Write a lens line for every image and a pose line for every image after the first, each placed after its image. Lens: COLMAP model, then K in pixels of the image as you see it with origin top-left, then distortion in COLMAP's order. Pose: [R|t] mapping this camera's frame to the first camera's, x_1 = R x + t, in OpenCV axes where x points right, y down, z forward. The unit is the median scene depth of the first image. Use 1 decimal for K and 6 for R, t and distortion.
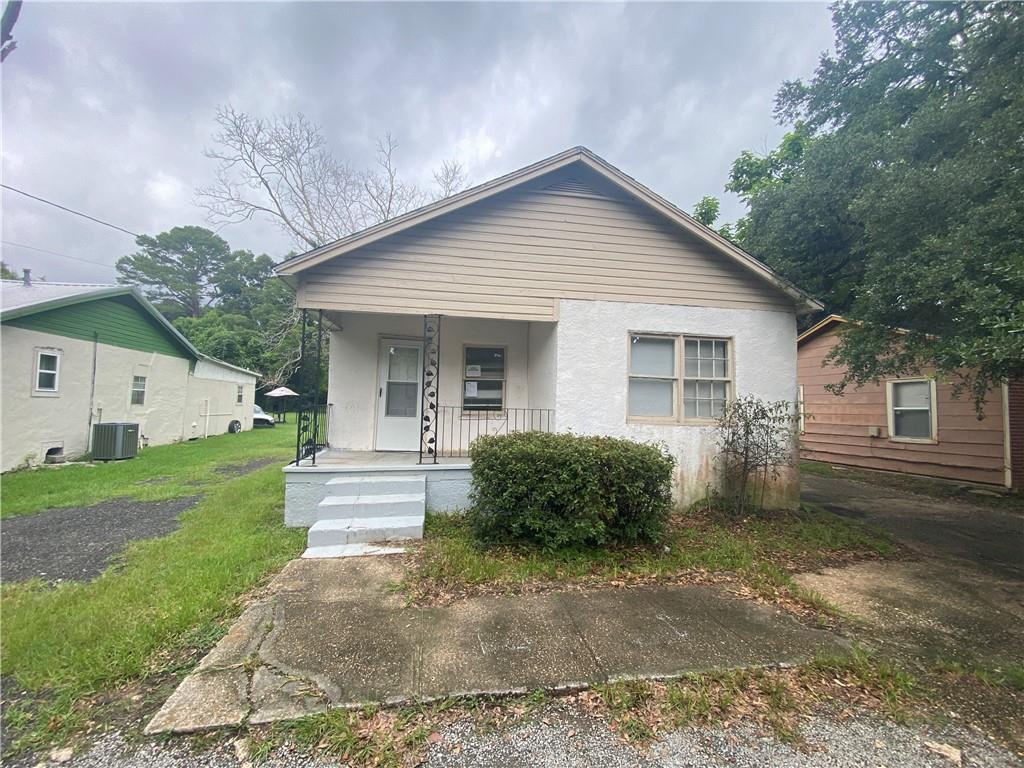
lens RADIAL K [[416.0, 0, 525.8], [0, 416.0, 381.8], [0, 0, 1]] dist [-0.008168, -0.000181]
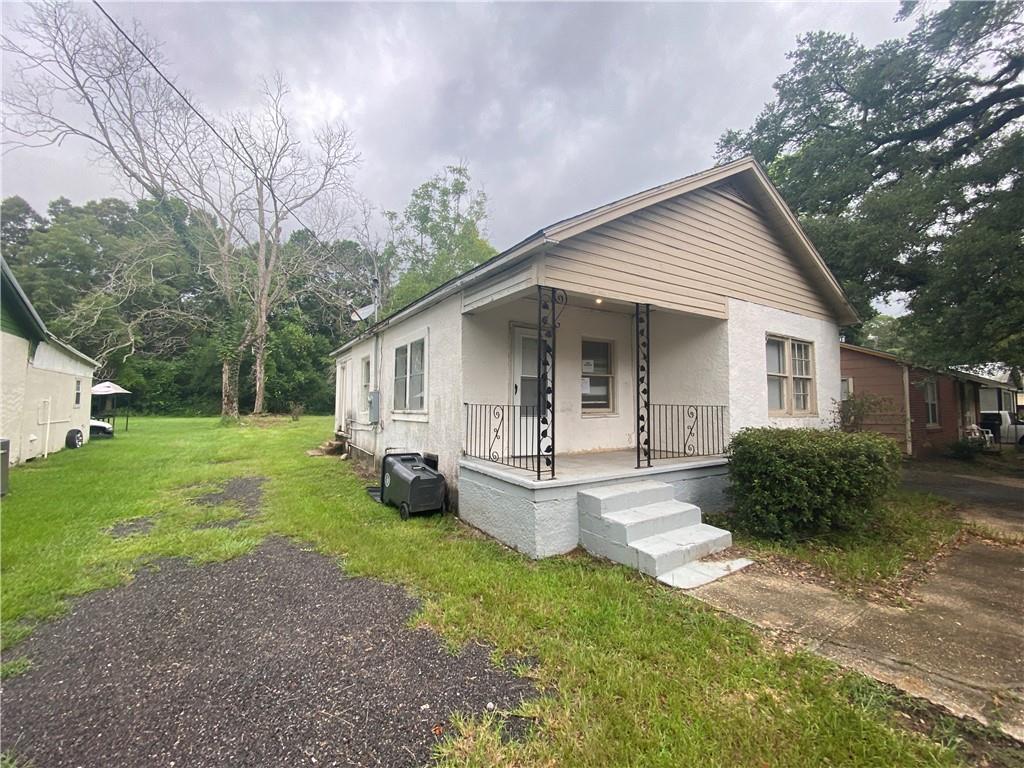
lens RADIAL K [[414.8, 0, 512.0], [0, 414.8, 384.0], [0, 0, 1]] dist [-0.014687, -0.000367]
pose [[0.926765, 0.002133, 0.375635, -0.751537], [-0.007748, 0.999880, 0.013438, 0.003879], [-0.375561, -0.015364, 0.926670, 0.238484]]
